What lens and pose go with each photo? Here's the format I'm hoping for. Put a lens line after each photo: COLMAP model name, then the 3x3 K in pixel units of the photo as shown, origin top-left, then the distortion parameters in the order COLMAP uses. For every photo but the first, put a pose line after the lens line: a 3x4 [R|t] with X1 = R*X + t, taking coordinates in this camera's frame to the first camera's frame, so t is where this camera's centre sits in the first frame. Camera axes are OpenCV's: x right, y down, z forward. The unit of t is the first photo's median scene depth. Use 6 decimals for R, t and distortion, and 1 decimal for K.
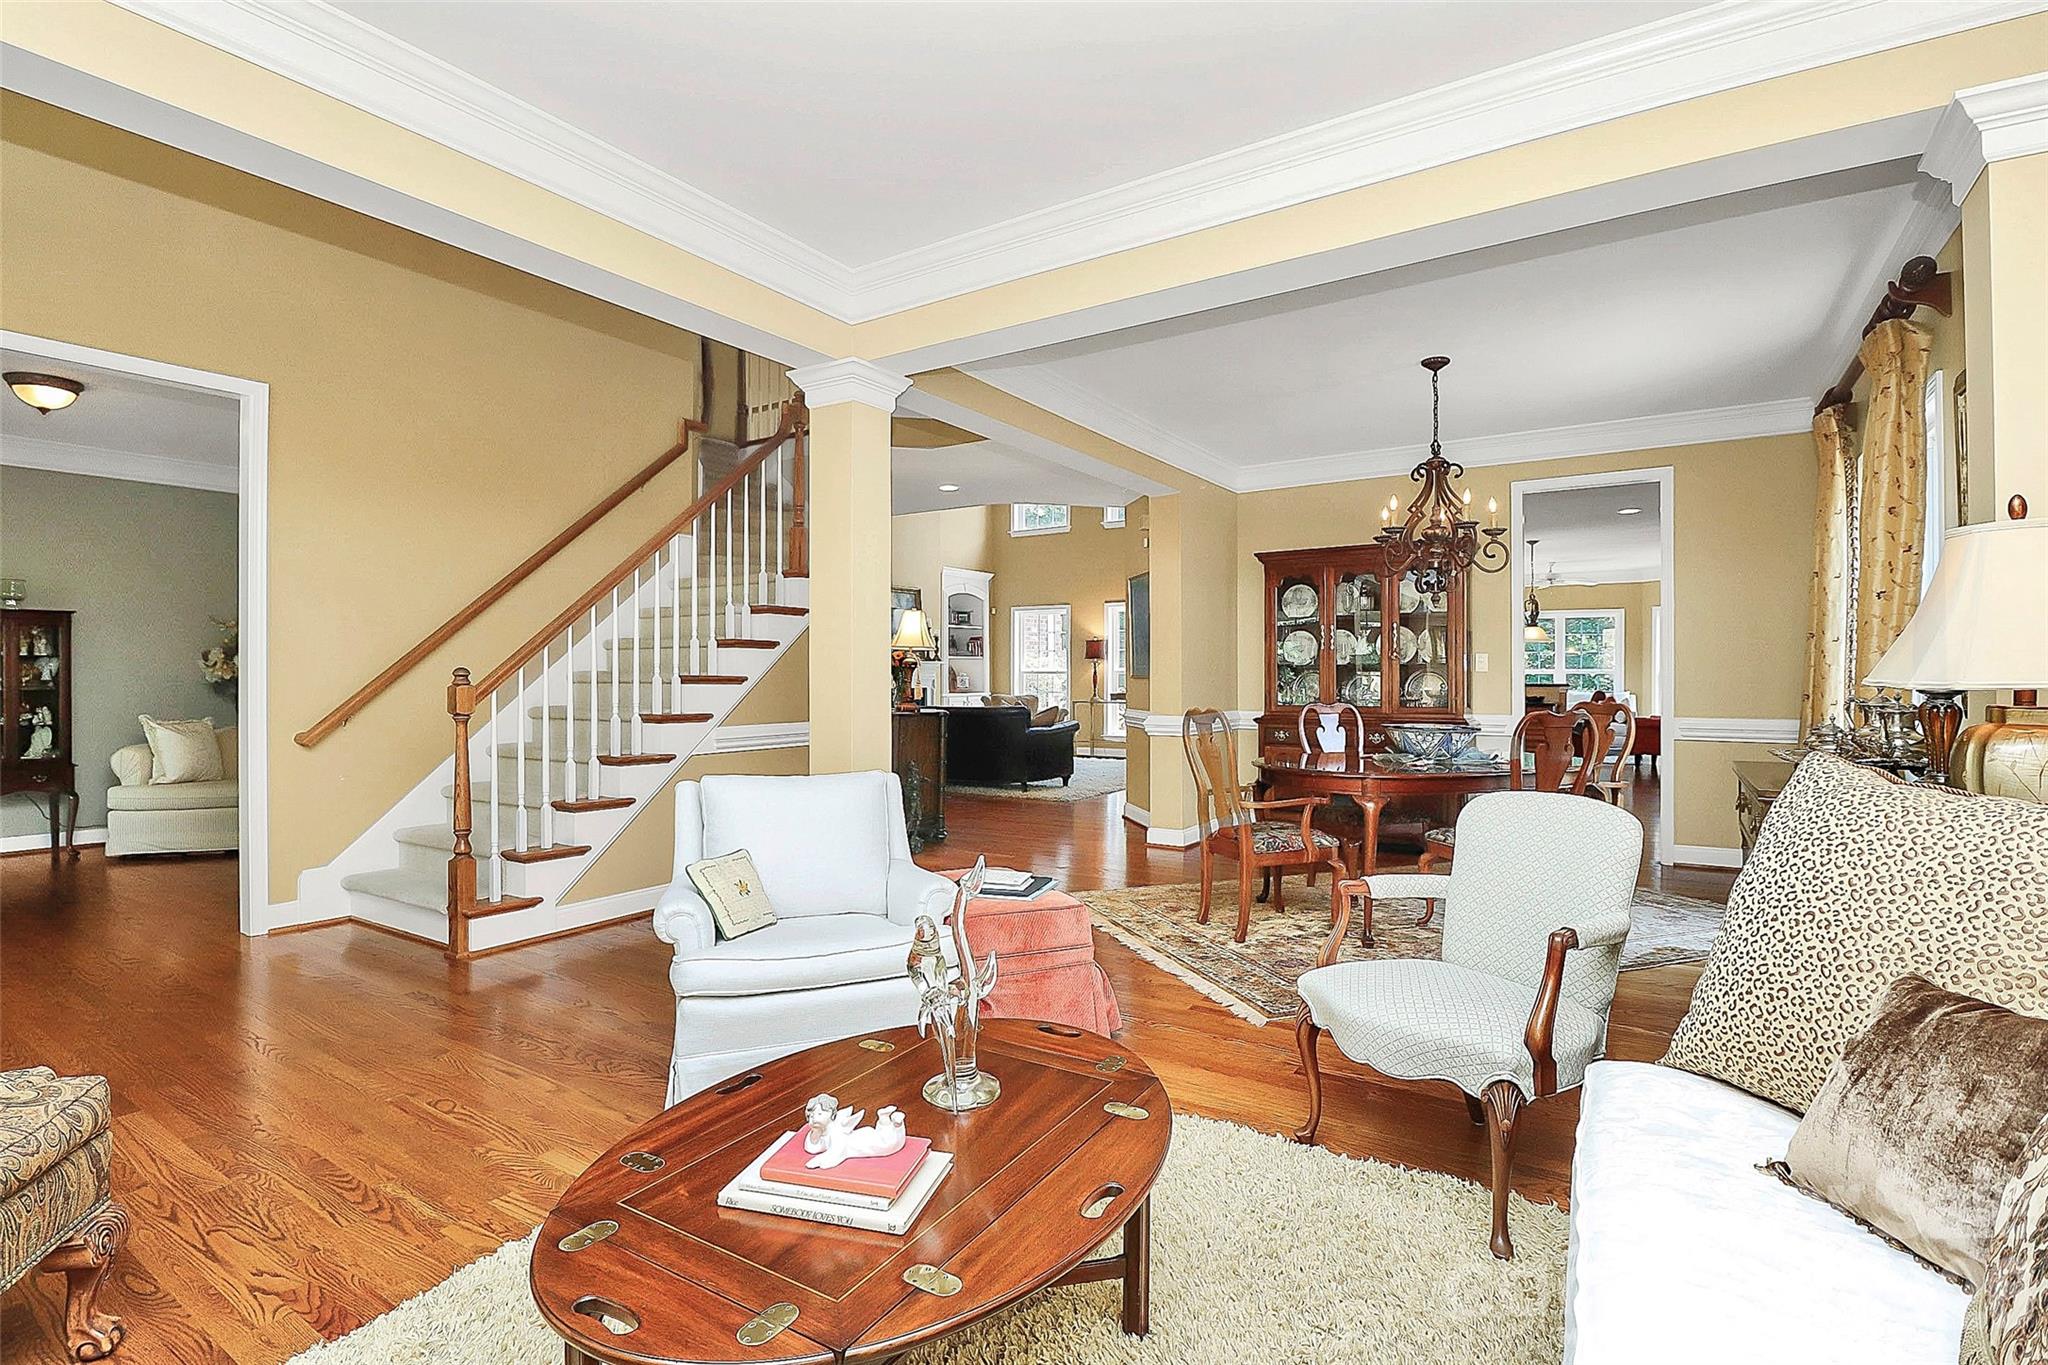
lens RADIAL K [[966.3, 0, 1017.4], [0, 966.3, 665.0], [0, 0, 1]] dist [0.001125, -0.011264]
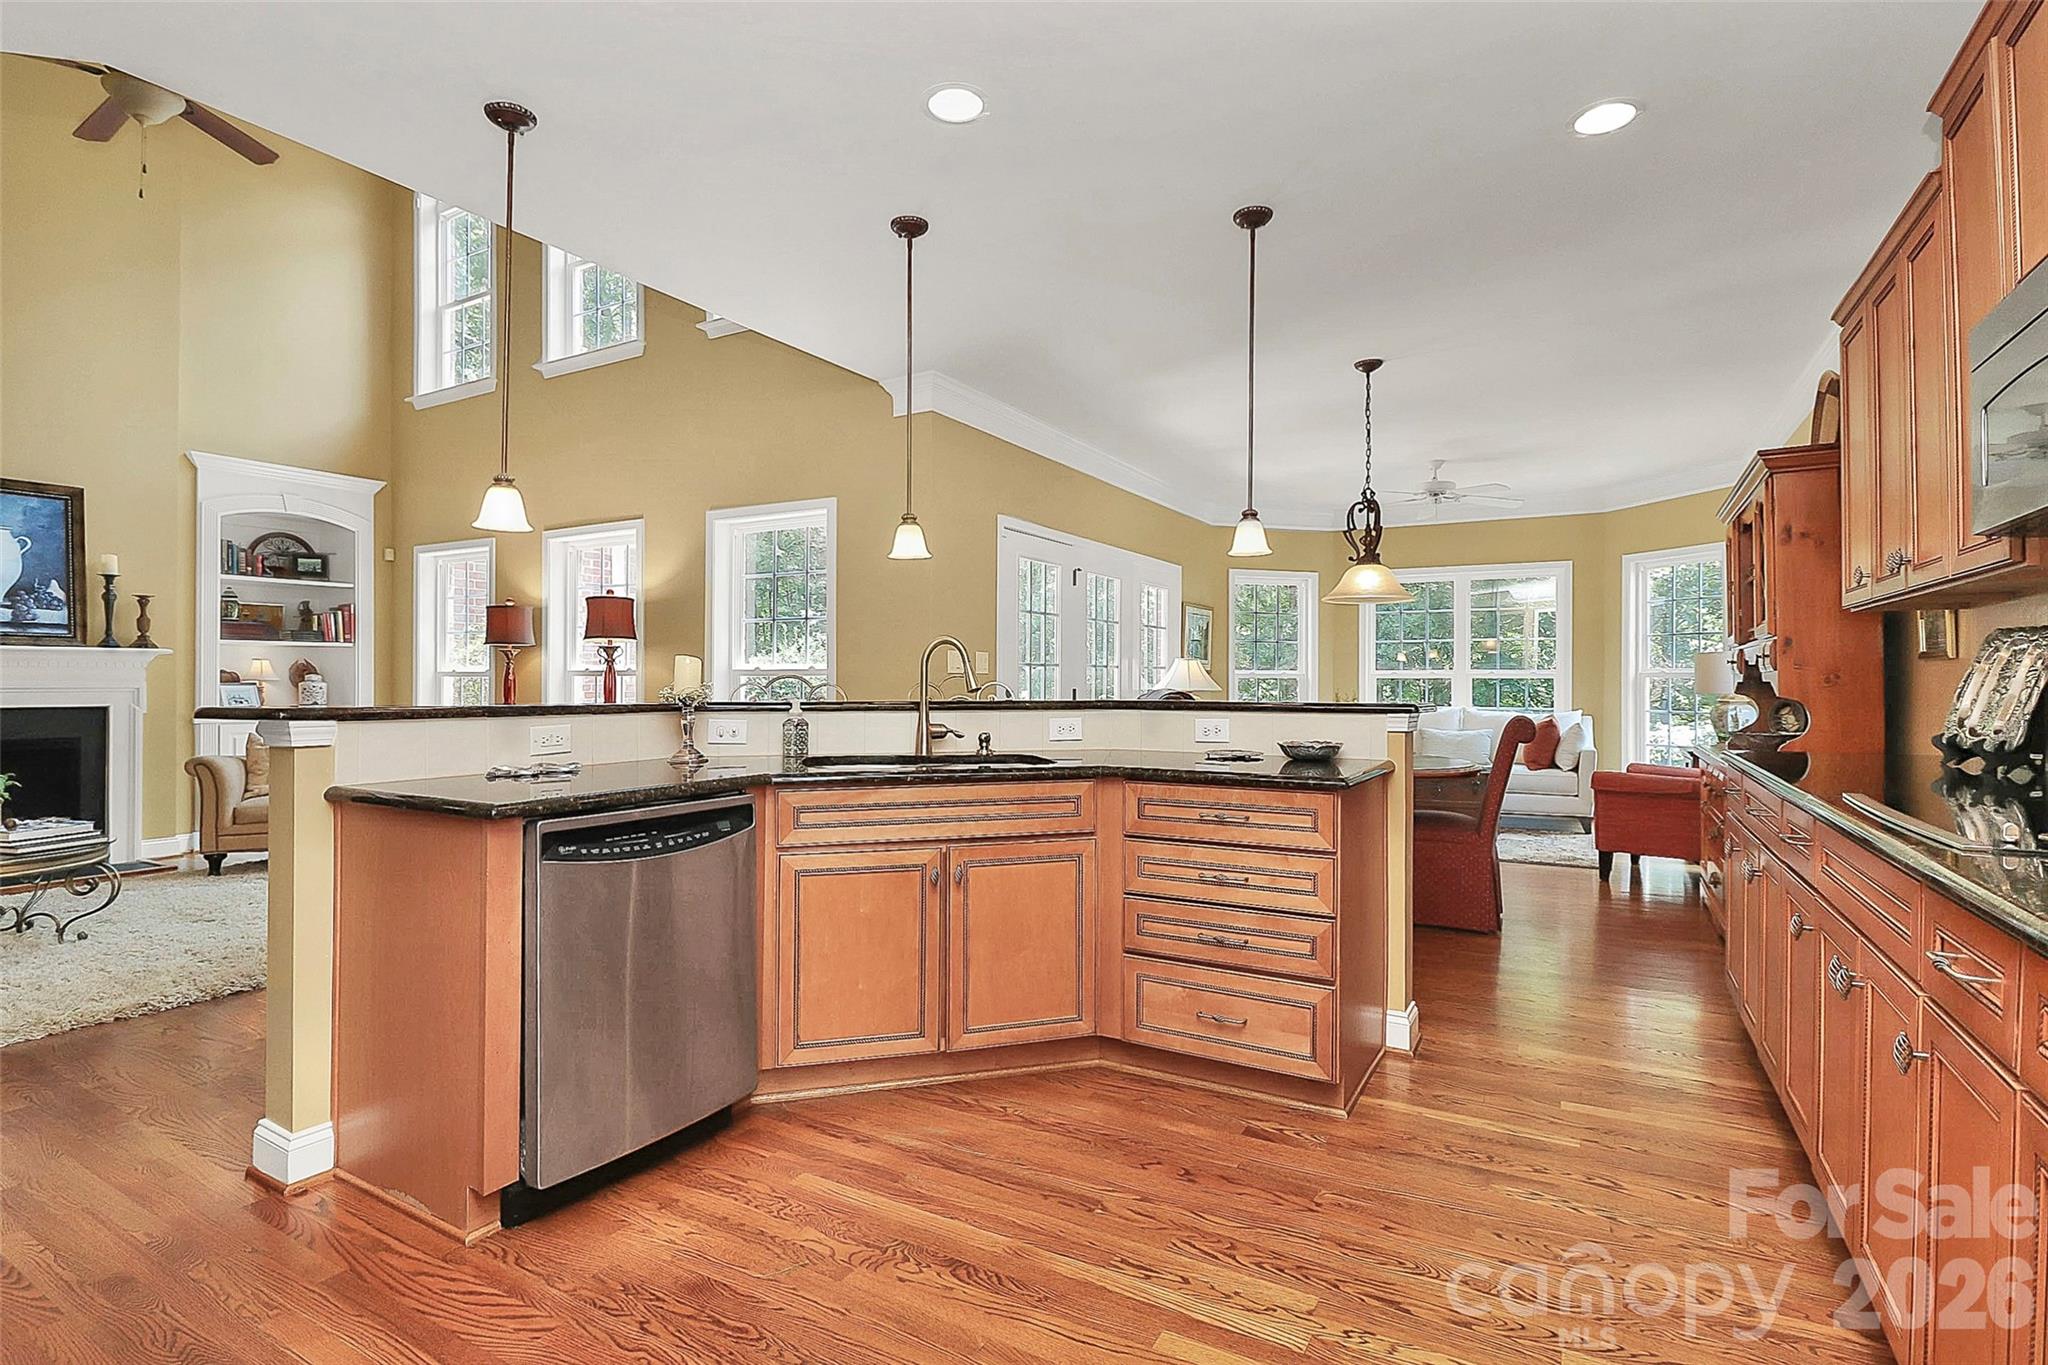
lens RADIAL K [[977.2, 0, 1030.5], [0, 977.2, 676.2], [0, 0, 1]] dist [-0.004470, -0.010891]
pose [[0.997417, 0.003371, 0.071746, 0.285225], [-0.003877, 0.999969, 0.006907, 0.003920], [-0.071720, -0.007168, 0.997399, 0.472130]]
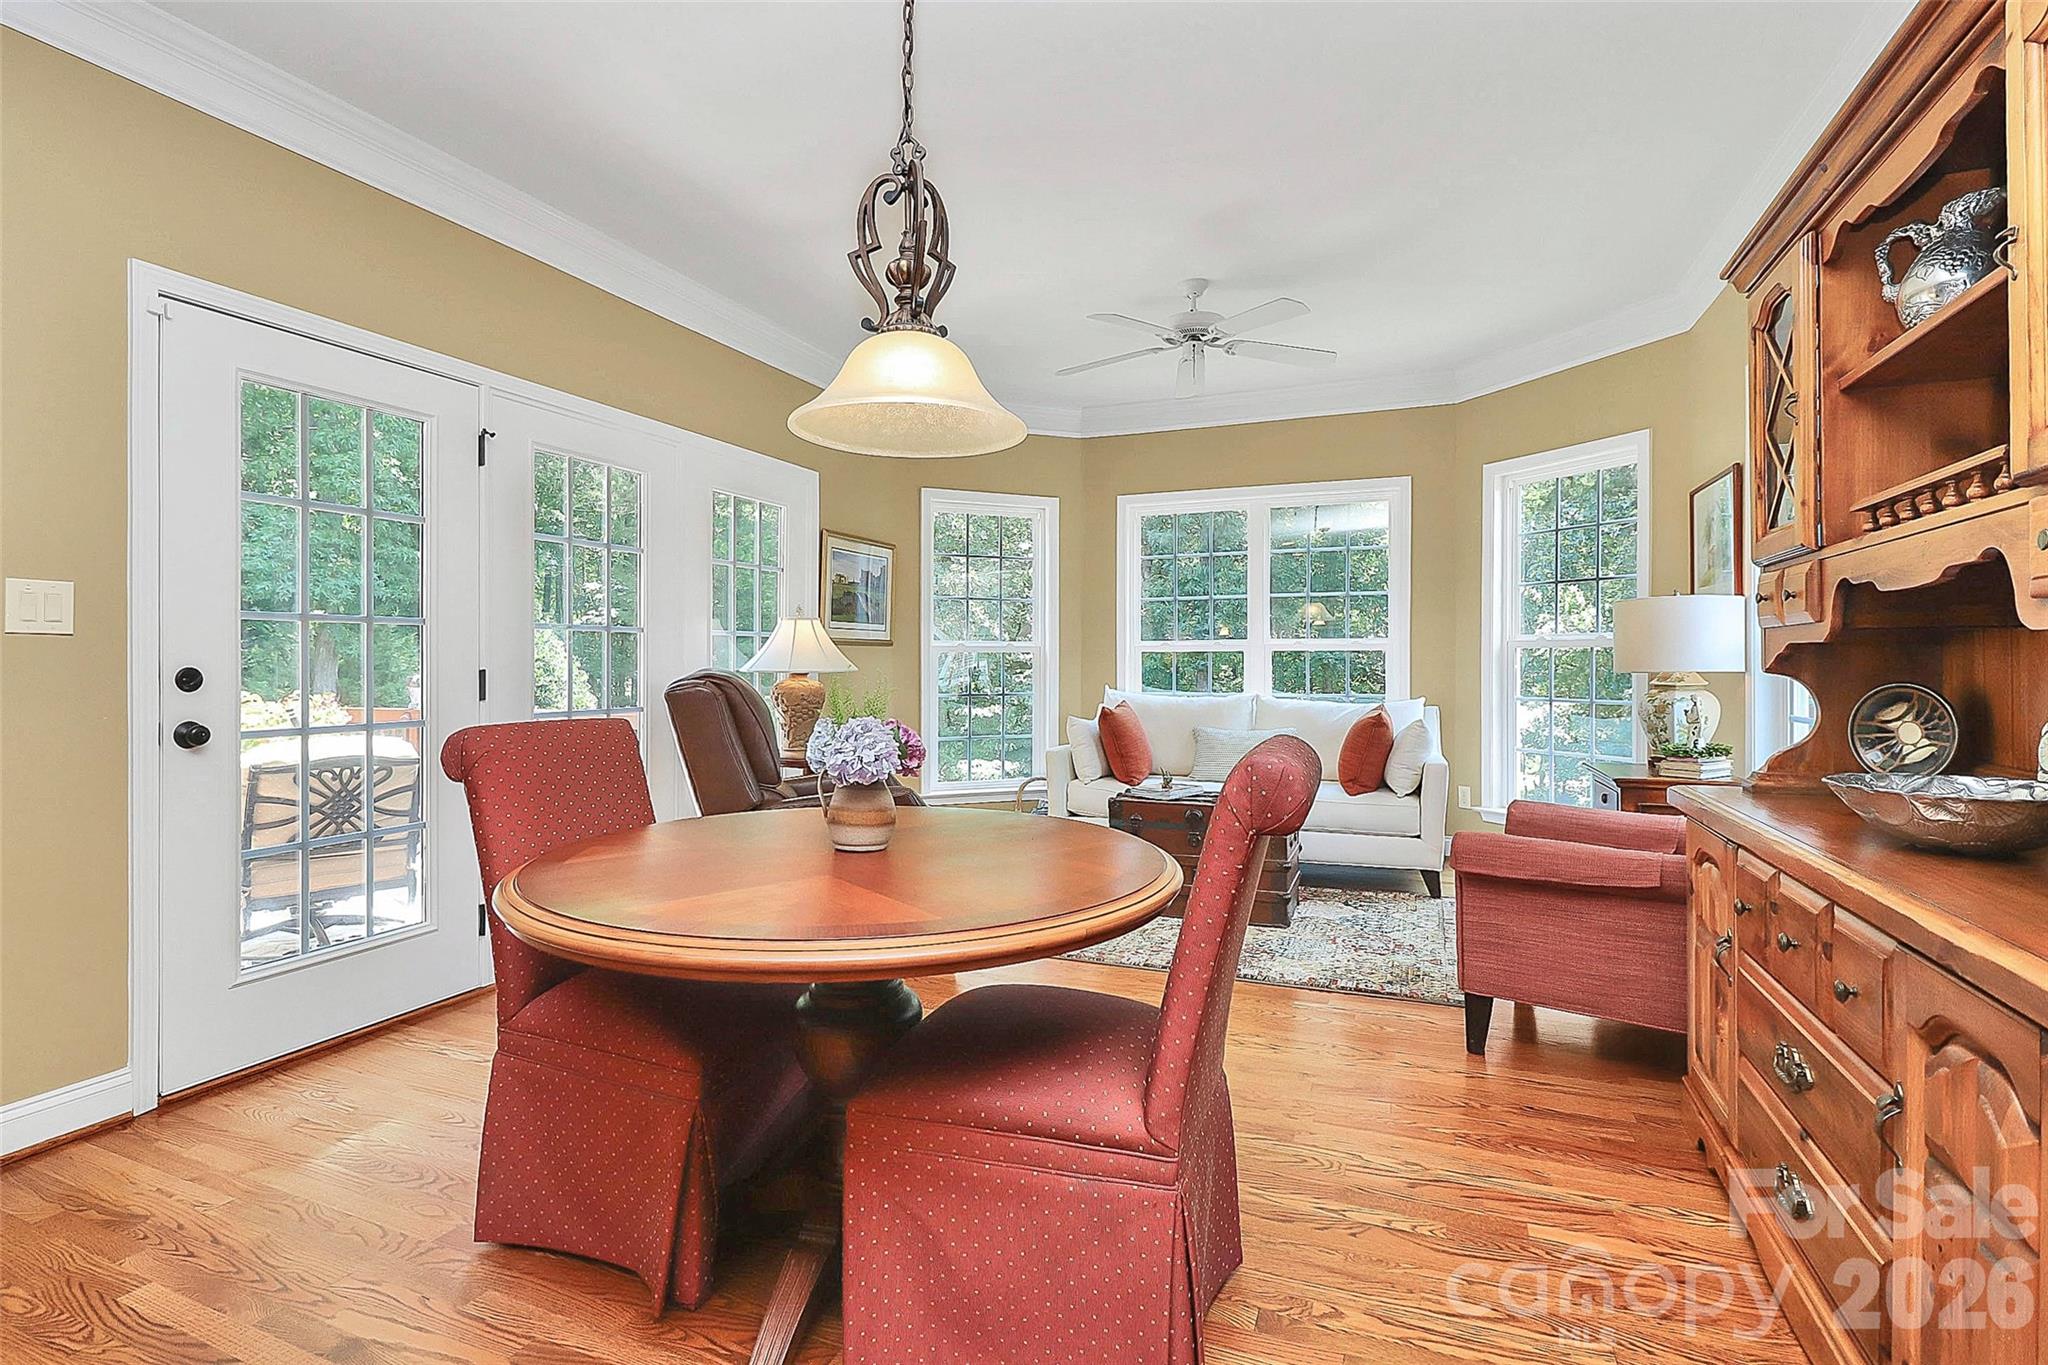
lens RADIAL K [[966.3, 0, 1017.4], [0, 966.3, 665.0], [0, 0, 1]] dist [0.001125, -0.011264]
pose [[0.981412, -0.001335, 0.191910, 0.416485], [-0.001340, 0.999904, 0.013813, 0.008567], [-0.191910, -0.013814, 0.981315, 0.673889]]
